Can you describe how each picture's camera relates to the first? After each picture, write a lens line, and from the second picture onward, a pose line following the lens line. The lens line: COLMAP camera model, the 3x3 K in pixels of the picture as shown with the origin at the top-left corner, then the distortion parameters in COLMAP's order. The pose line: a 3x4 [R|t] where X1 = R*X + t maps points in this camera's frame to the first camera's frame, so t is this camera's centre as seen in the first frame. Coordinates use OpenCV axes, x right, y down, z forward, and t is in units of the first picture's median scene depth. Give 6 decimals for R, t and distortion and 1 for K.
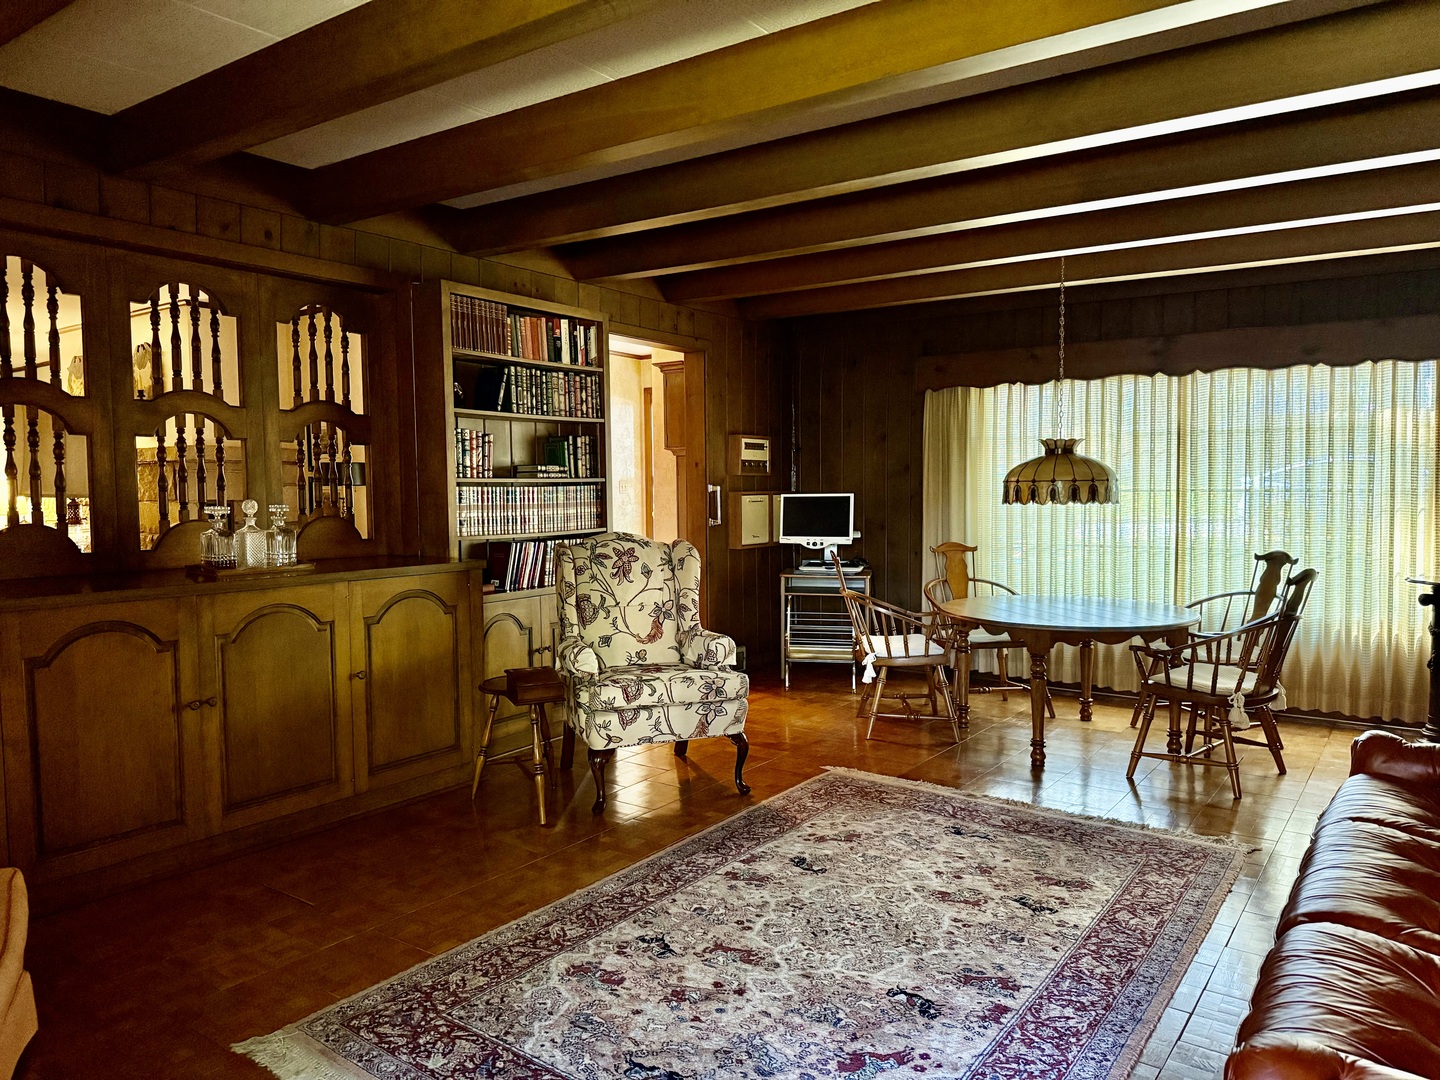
lens RADIAL K [[1009.2, 0, 720.0], [0, 1009.2, 540.0], [0, 0, 1]] dist [0.154196, -0.265917]
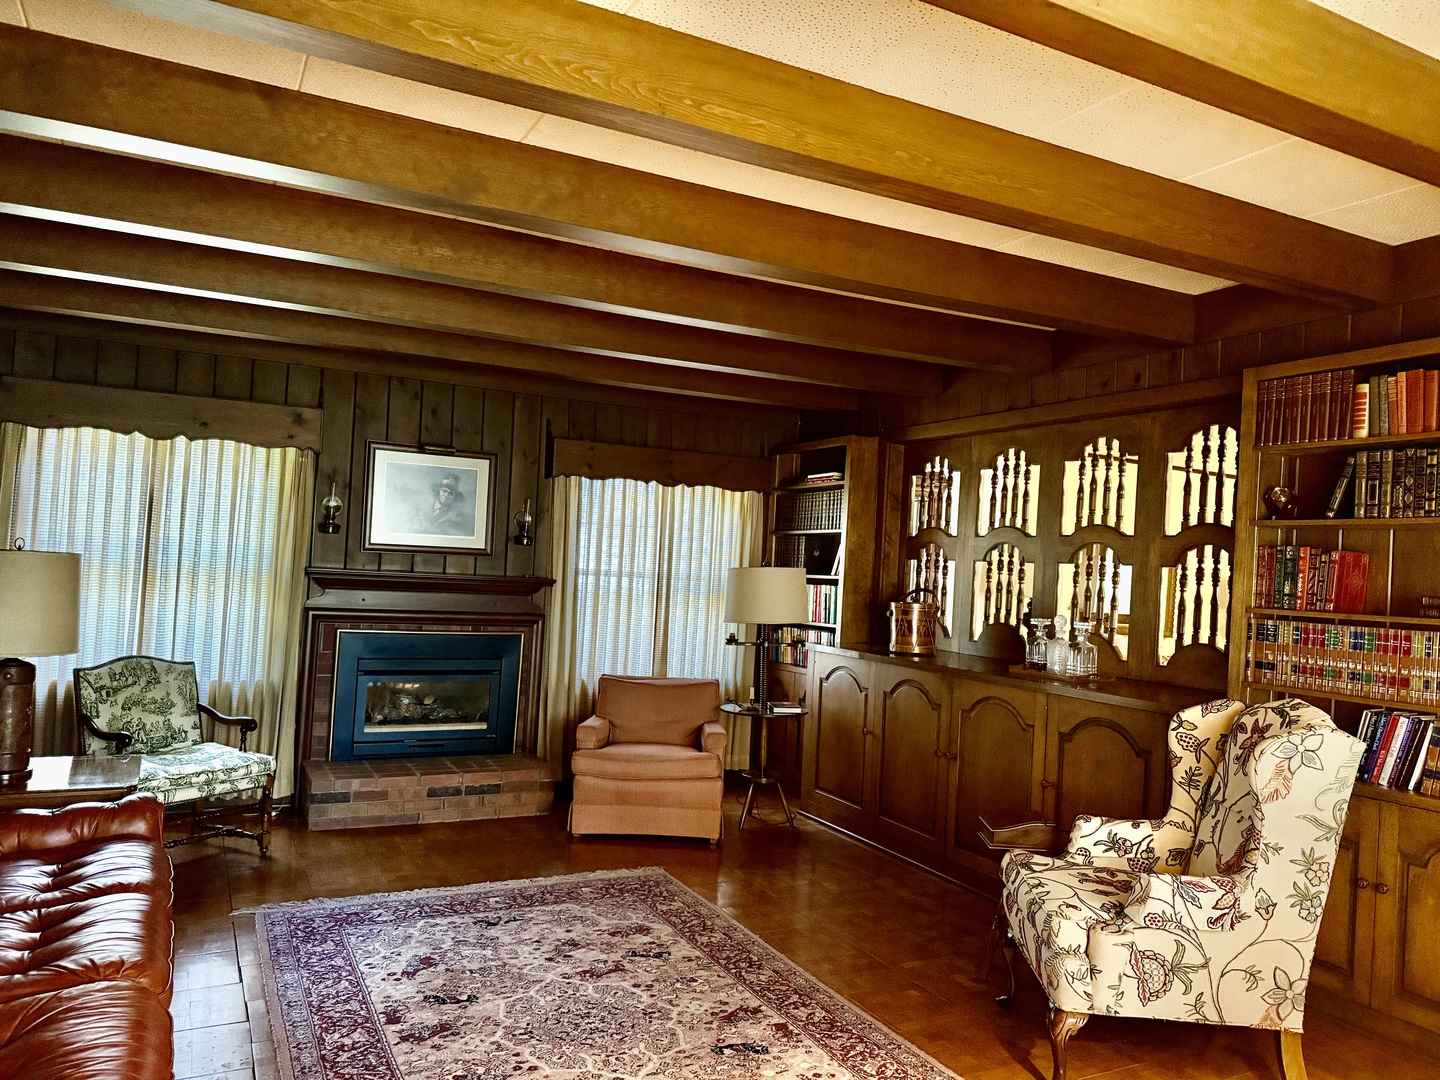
lens RADIAL K [[1015.9, 0, 715.3], [0, 1015.9, 543.4], [0, 0, 1]] dist [0.006630, -0.003286]
pose [[-0.445283, -0.039390, -0.894523, 1.056965], [-0.100047, 0.994965, 0.005990, -0.122445], [0.889783, 0.092162, -0.446982, 1.618714]]
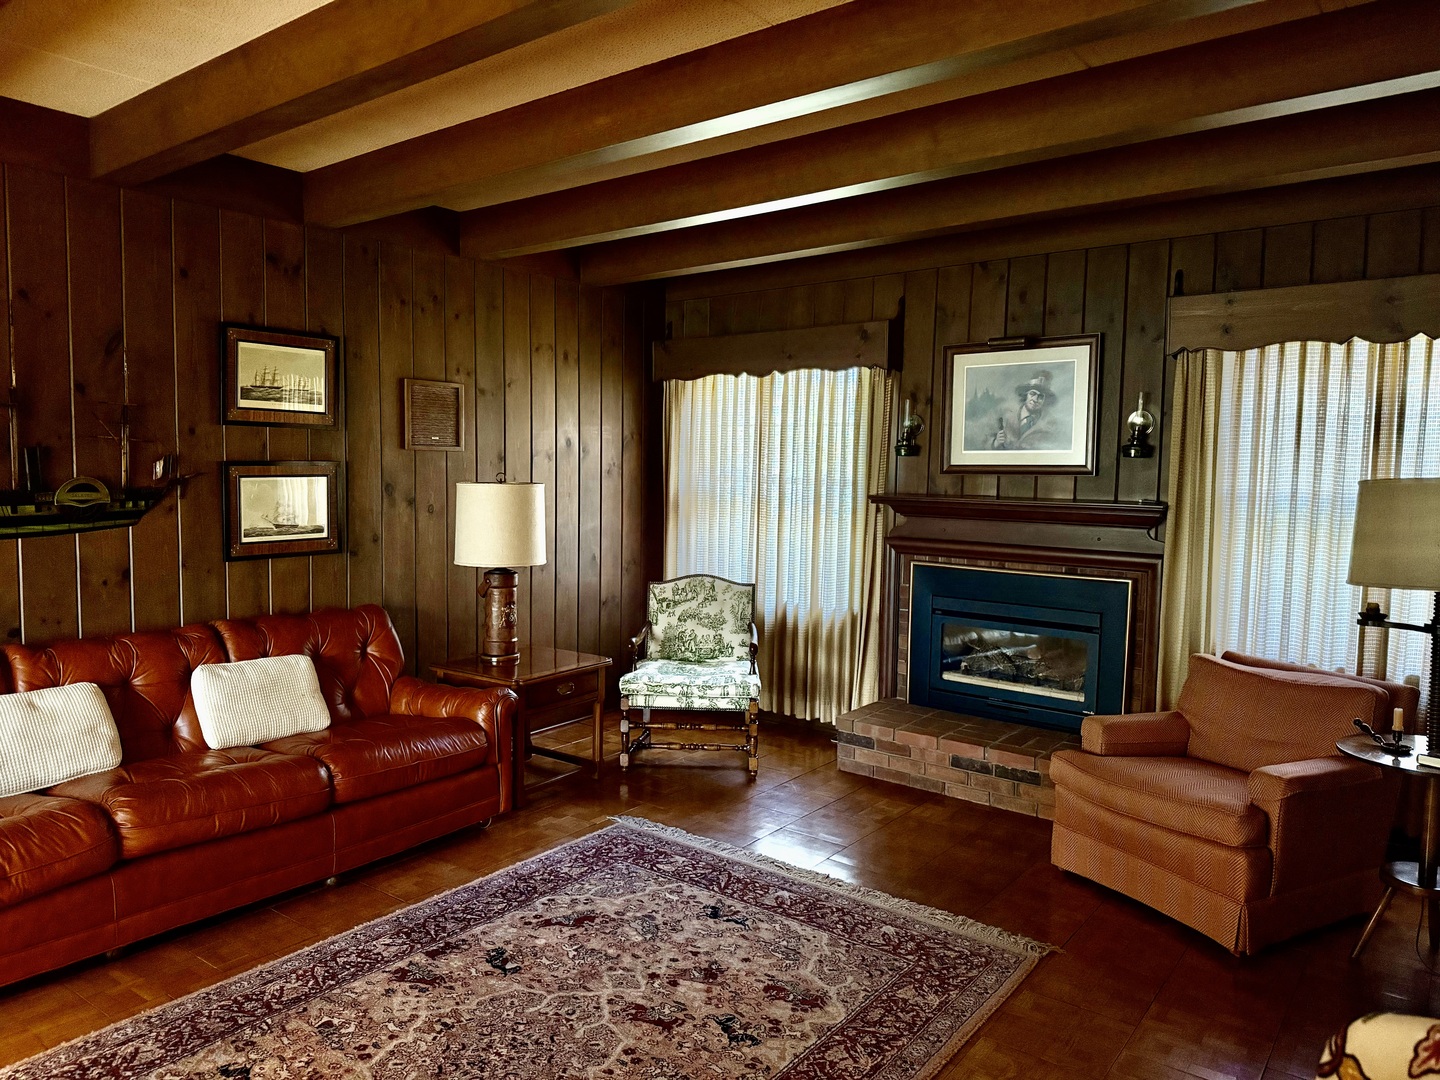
lens RADIAL K [[1009.2, 0, 720.0], [0, 1009.2, 540.0], [0, 0, 1]] dist [0.154196, -0.265917]
pose [[-0.999756, -0.007717, 0.020681, -0.064162], [-0.004802, 0.990500, 0.137431, -0.151963], [-0.021545, 0.137298, -0.990295, 1.869126]]
